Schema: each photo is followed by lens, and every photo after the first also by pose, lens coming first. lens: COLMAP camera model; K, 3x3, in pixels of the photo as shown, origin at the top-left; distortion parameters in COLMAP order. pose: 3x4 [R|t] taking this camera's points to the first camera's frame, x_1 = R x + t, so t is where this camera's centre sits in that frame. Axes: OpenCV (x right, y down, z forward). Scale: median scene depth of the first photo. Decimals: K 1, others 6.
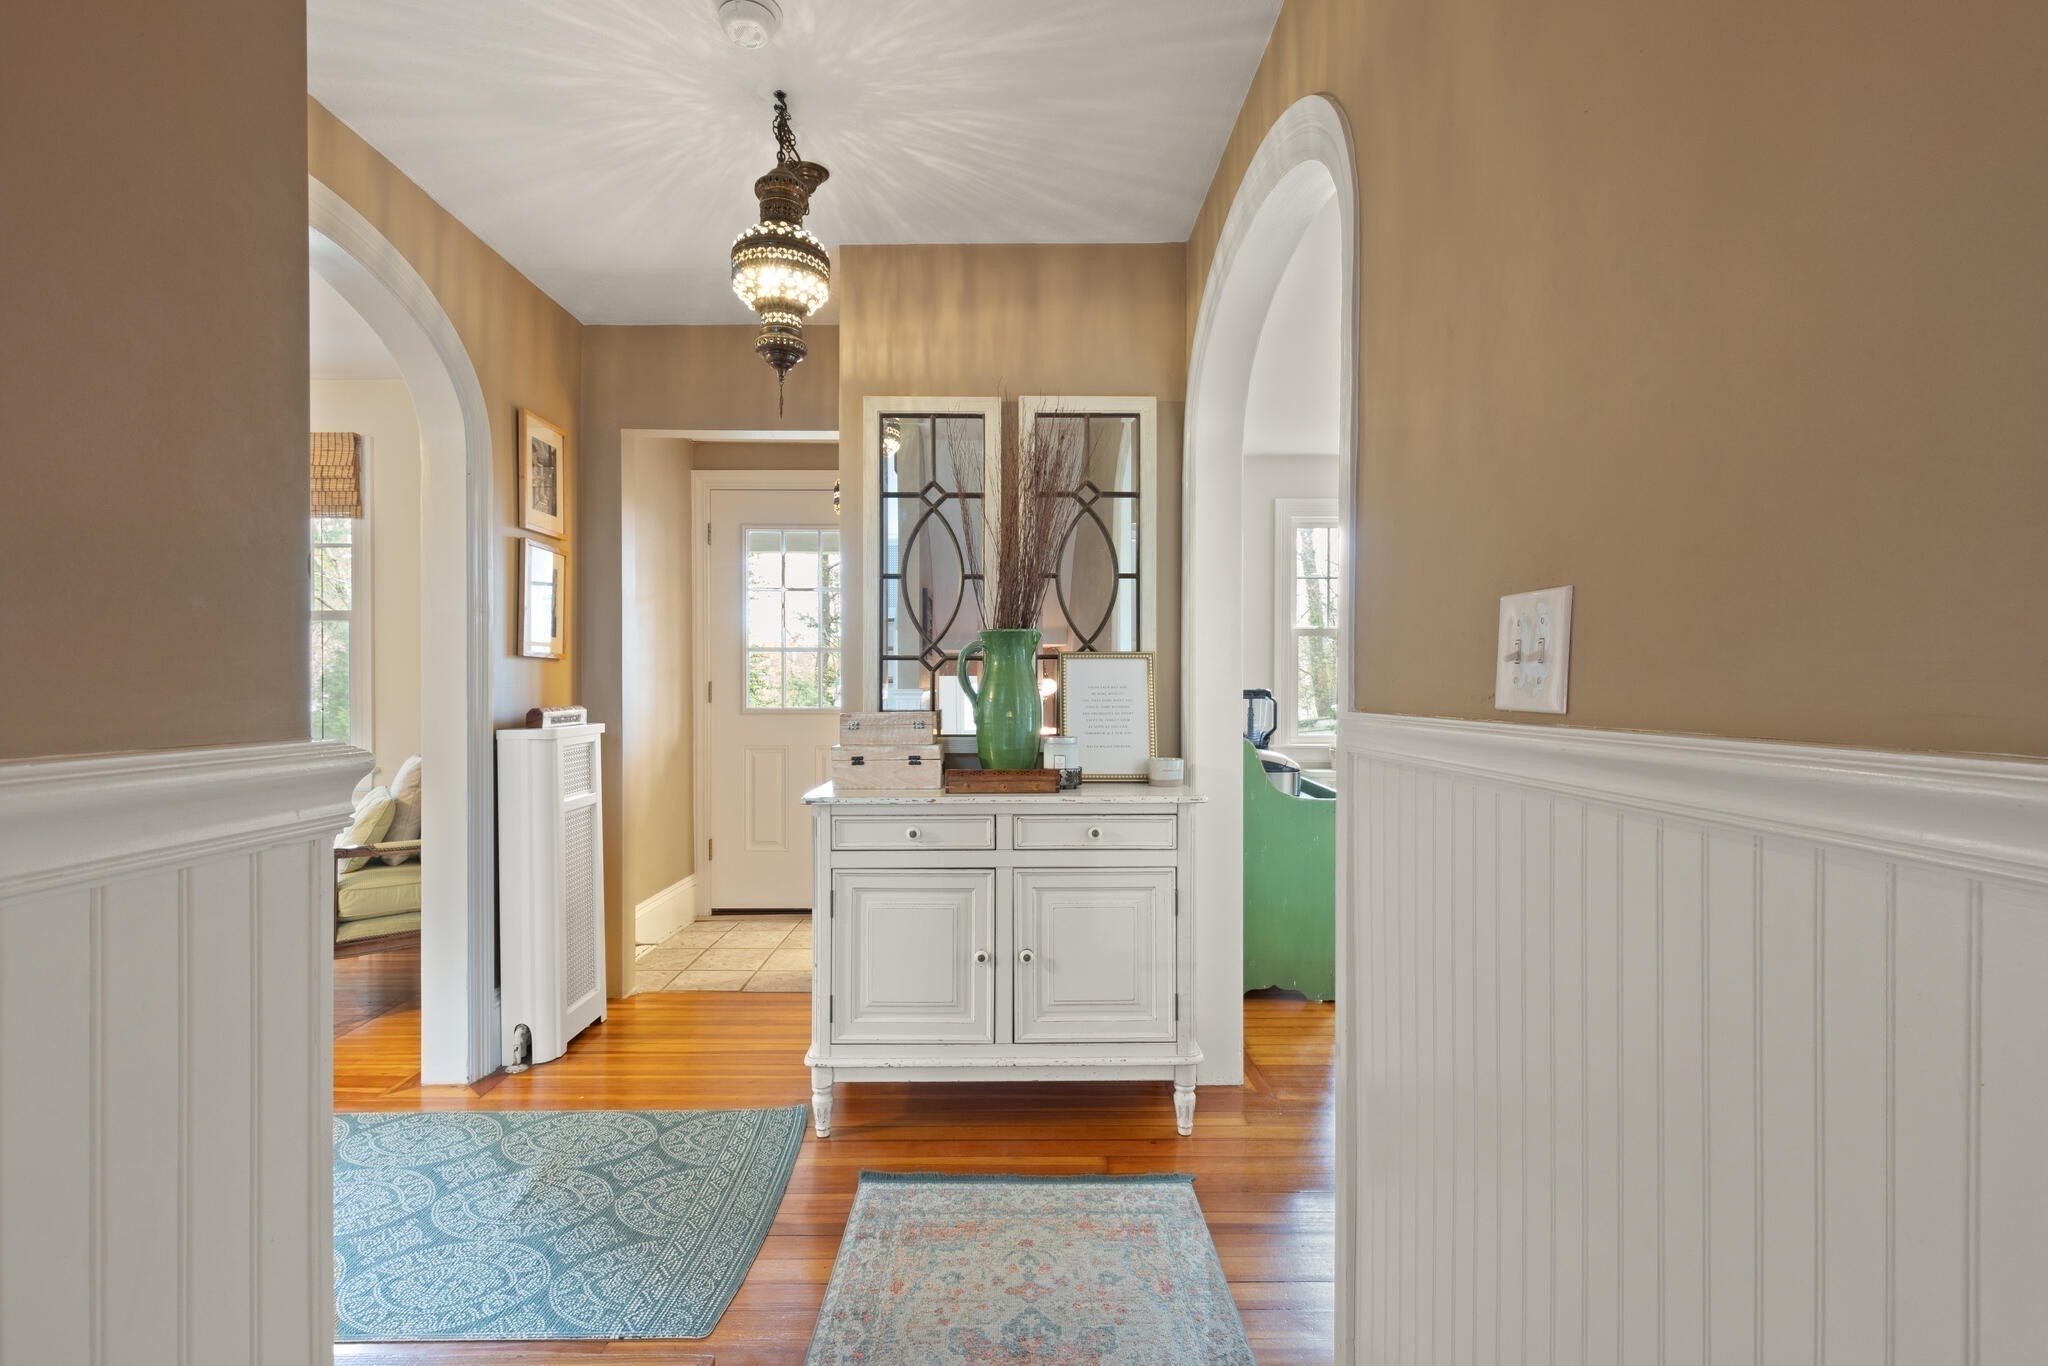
lens RADIAL K [[938.2, 0, 1030.8], [0, 938.2, 687.9], [0, 0, 1]] dist [0.002887, 0.000044]
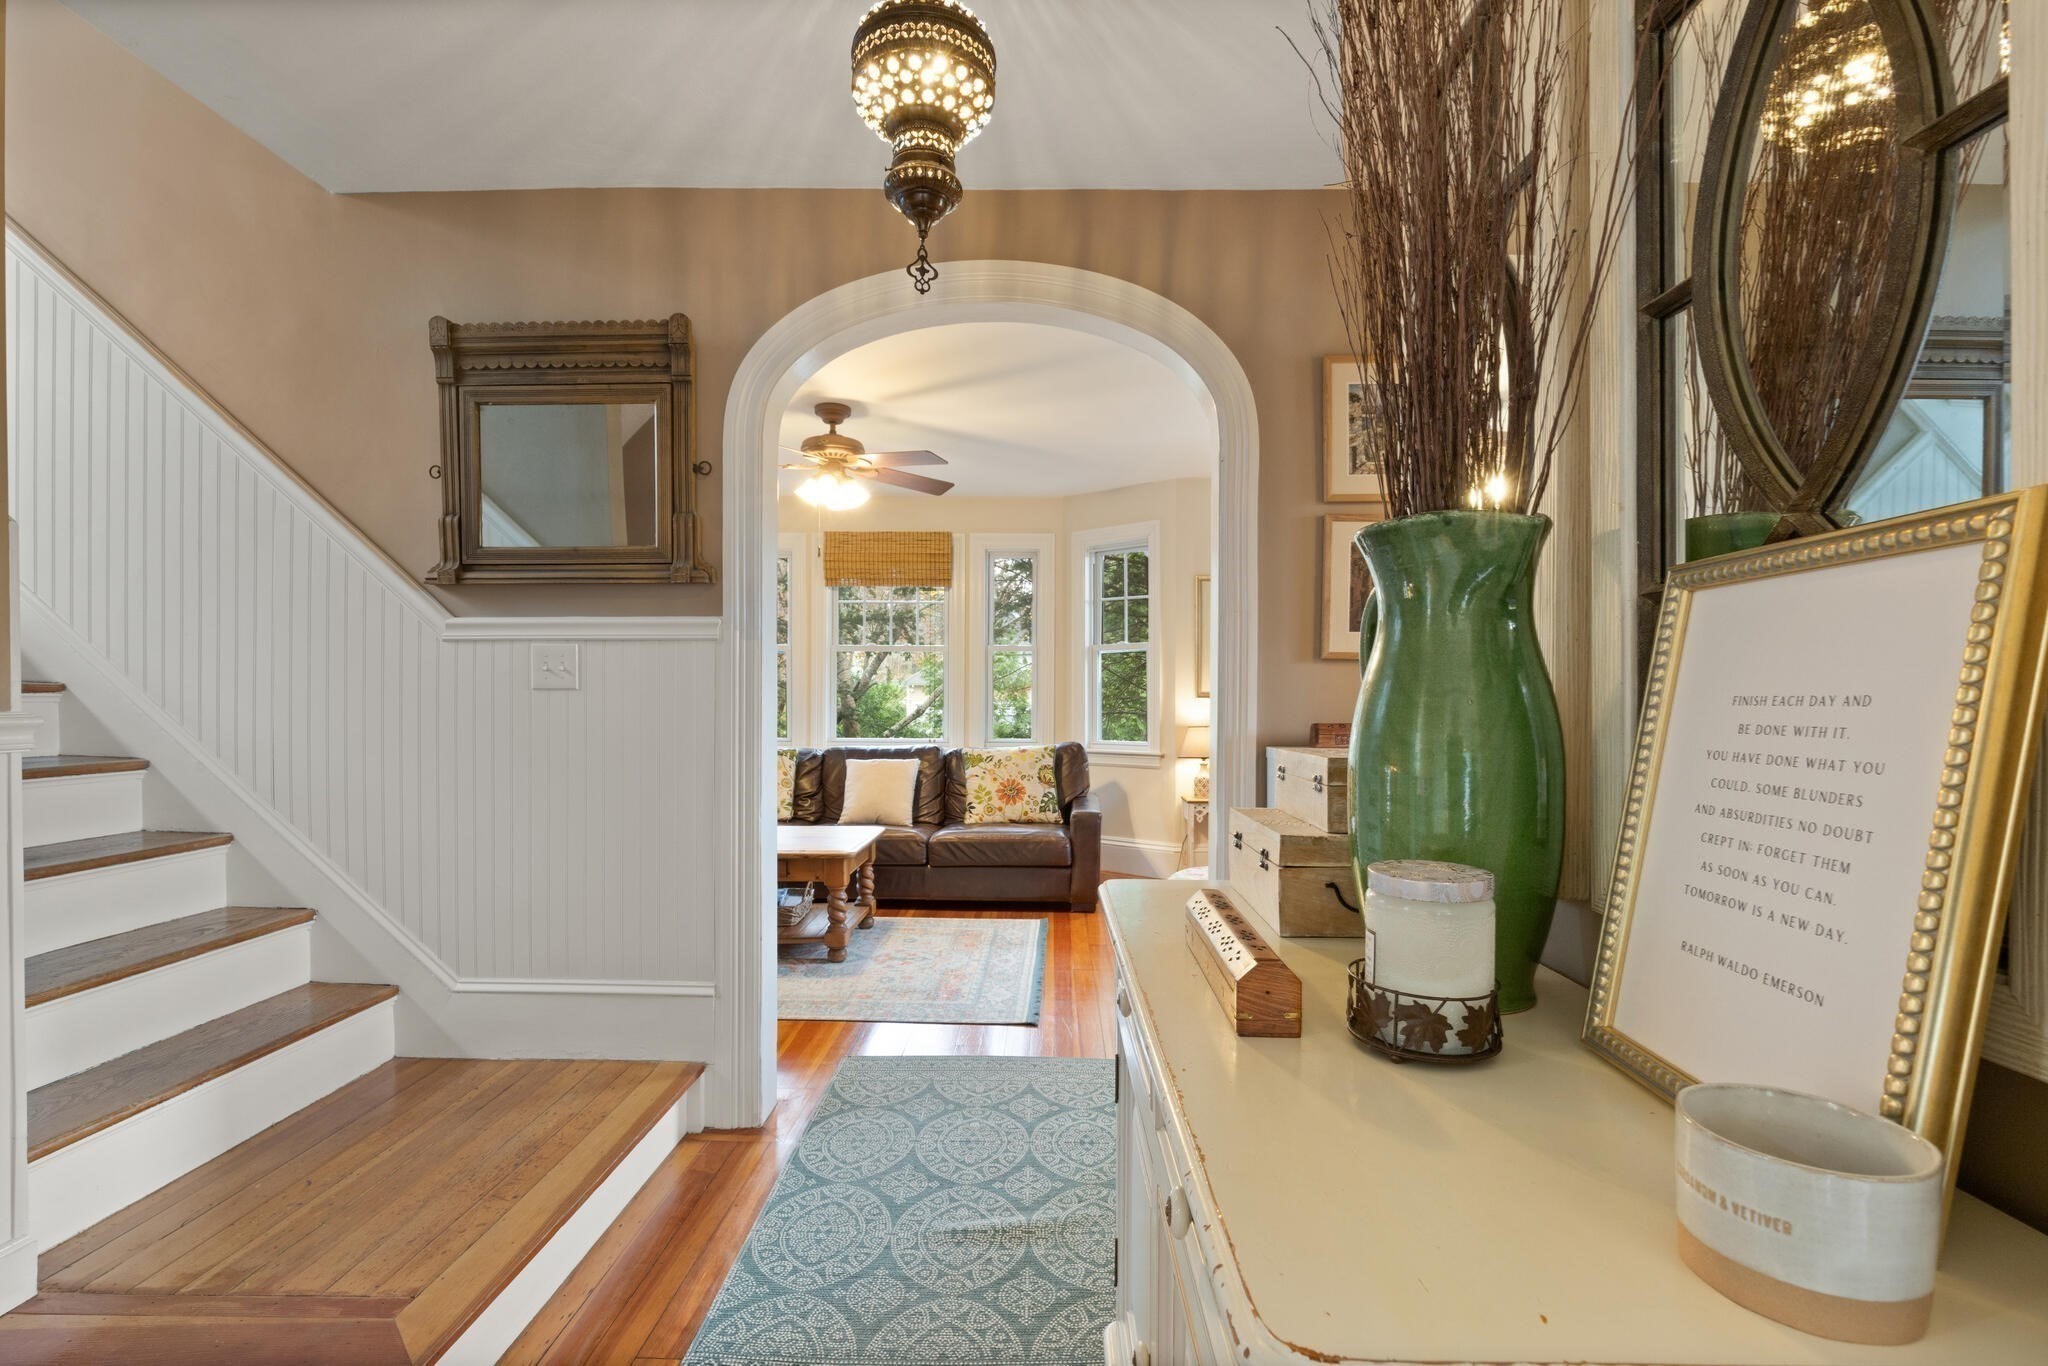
lens RADIAL K [[938.2, 0, 1031.5], [0, 938.2, 686.3], [0, 0, 1]] dist [0.002887, 0.000044]
pose [[-0.035675, -0.002359, -0.999361, 0.394047], [-0.005236, 0.999984, -0.002173, -0.010929], [0.999350, 0.005155, -0.035686, 1.040550]]
